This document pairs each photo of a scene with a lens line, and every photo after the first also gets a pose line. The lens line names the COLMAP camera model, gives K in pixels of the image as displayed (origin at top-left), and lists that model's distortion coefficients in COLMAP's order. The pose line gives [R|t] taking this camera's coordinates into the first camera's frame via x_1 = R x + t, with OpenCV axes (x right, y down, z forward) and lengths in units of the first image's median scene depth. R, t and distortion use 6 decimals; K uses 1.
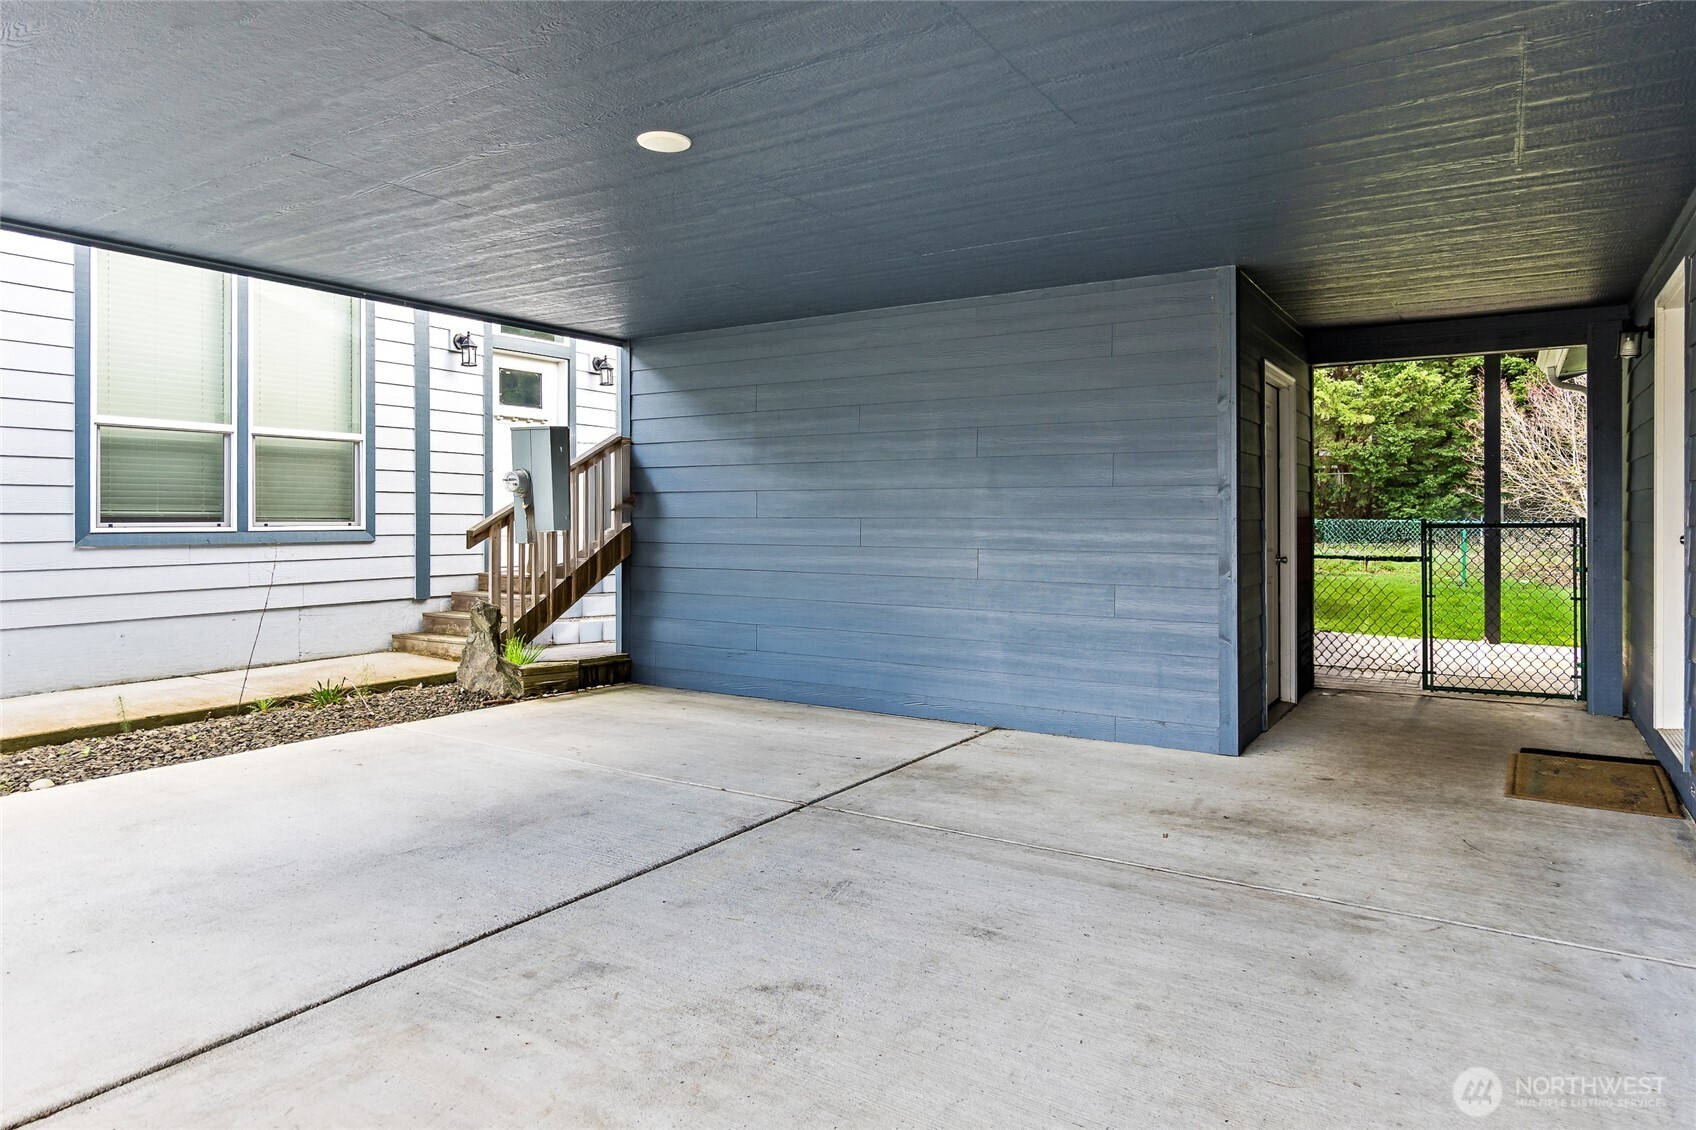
lens RADIAL K [[1019.9, 0, 857.5], [0, 1019.9, 548.6], [0, 0, 1]] dist [-0.004217, -0.000841]
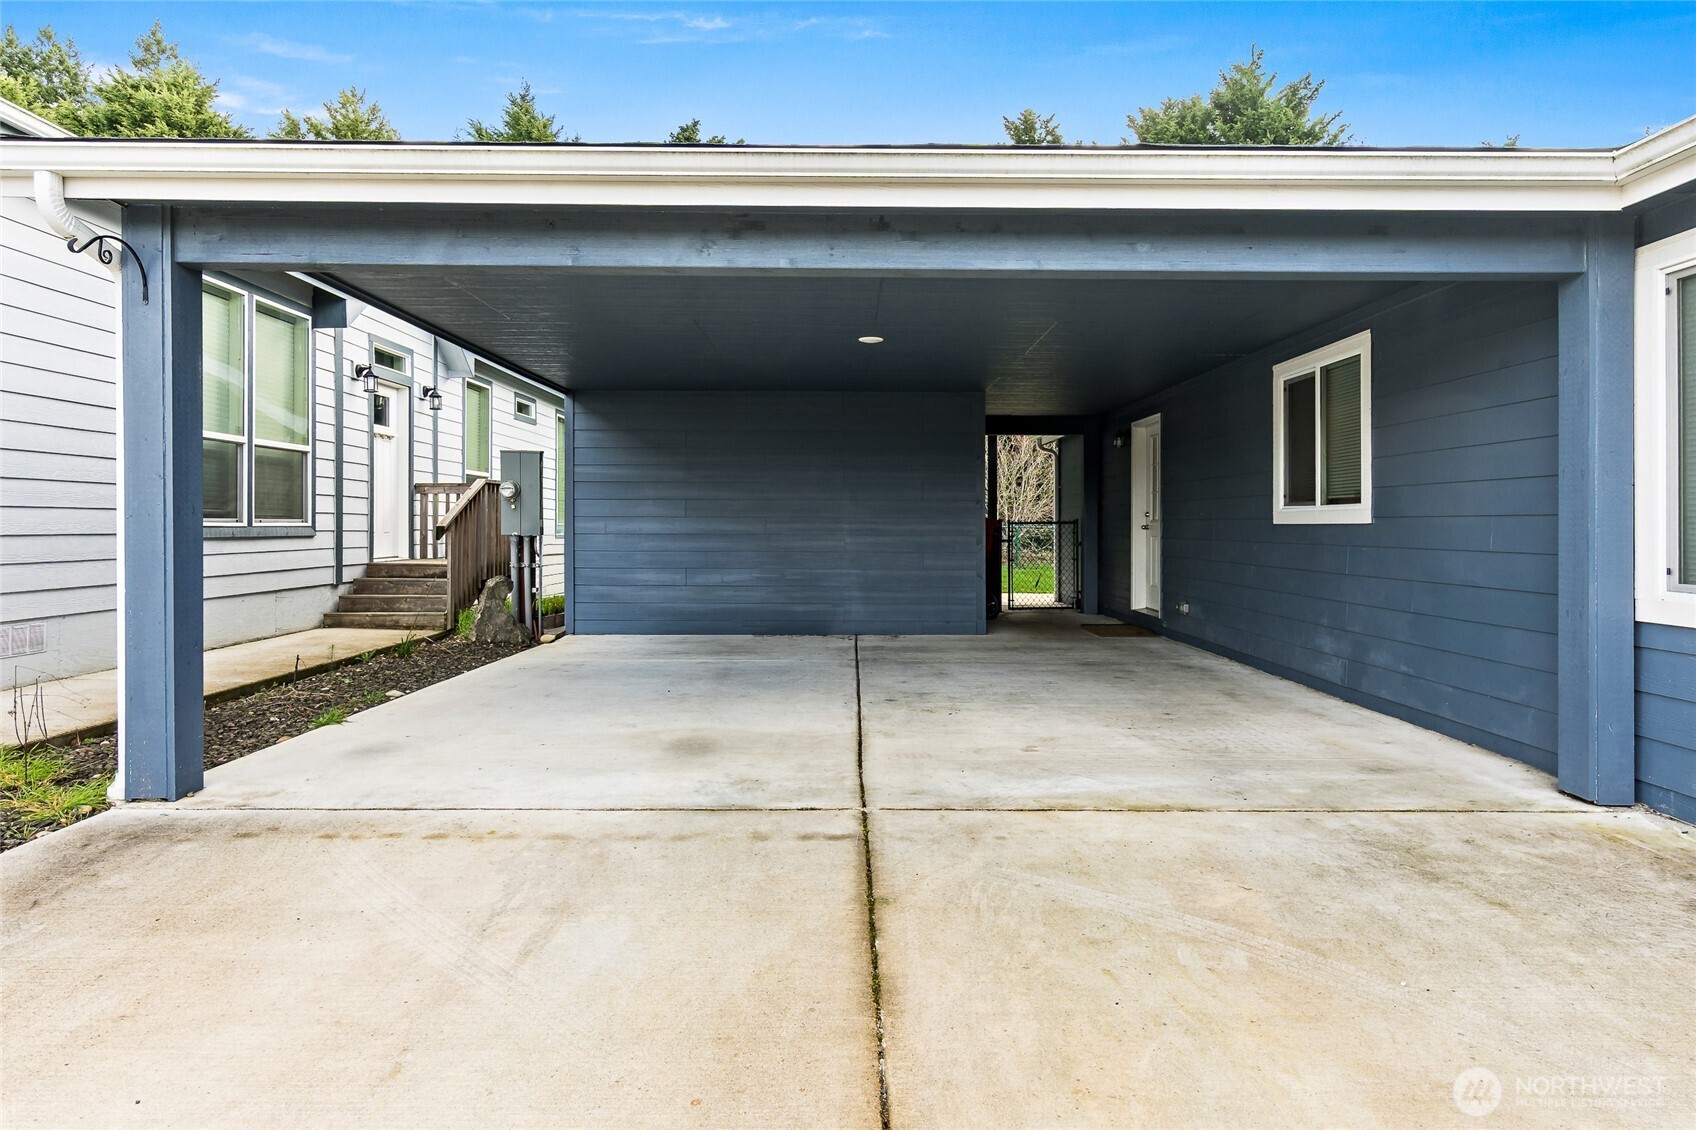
lens RADIAL K [[954.5, 0, 840.0], [0, 954.5, 555.7], [0, 0, 1]] dist [0.002882, -0.000990]
pose [[0.847482, -0.016114, 0.530579, -0.705920], [0.015649, 0.999863, 0.005370, 0.025595], [-0.530593, 0.003752, 0.847618, -0.365363]]
